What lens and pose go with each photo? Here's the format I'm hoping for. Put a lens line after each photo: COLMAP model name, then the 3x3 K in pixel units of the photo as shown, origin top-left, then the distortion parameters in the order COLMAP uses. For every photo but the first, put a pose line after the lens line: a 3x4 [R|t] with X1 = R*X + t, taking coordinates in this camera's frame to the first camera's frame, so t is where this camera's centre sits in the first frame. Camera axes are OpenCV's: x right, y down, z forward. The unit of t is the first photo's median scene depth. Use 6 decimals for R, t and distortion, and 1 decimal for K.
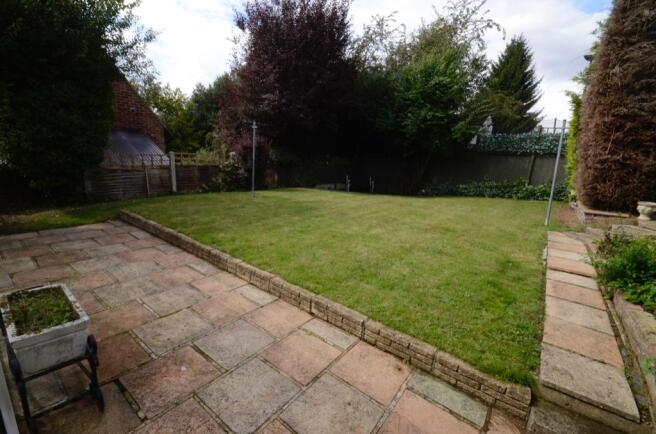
lens RADIAL K [[287.6, 0, 324.8], [0, 287.6, 220.1], [0, 0, 1]] dist [-0.009822, -0.000646]
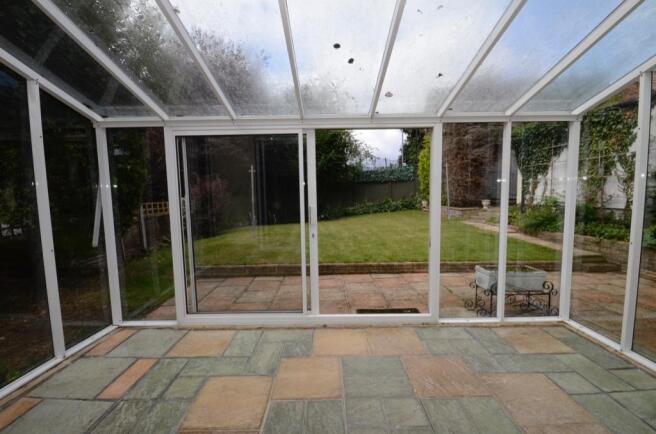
lens RADIAL K [[287.6, 0, 324.8], [0, 287.6, 220.1], [0, 0, 1]] dist [-0.009822, -0.000646]
pose [[0.788947, -0.136544, 0.599098, -0.690894], [0.207314, 0.976978, -0.050341, -0.038397], [-0.578432, 0.163917, 0.799091, 0.028626]]
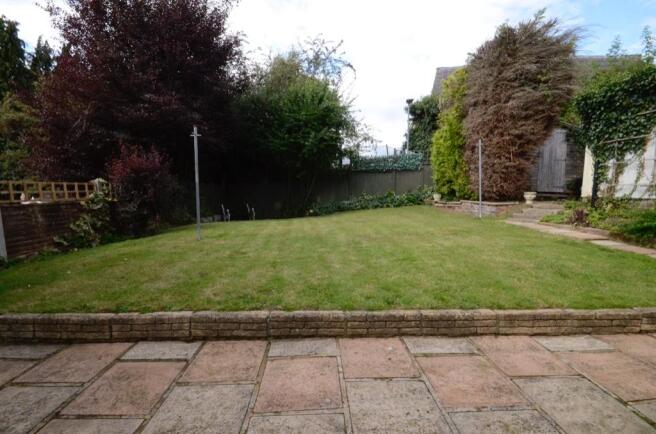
lens RADIAL K [[287.6, 0, 324.8], [0, 287.6, 220.1], [0, 0, 1]] dist [-0.009822, -0.000646]
pose [[0.774667, -0.131190, 0.618611, -0.449710], [0.191973, 0.980866, -0.032388, -0.050983], [-0.602525, 0.143846, 0.785030, 0.322424]]
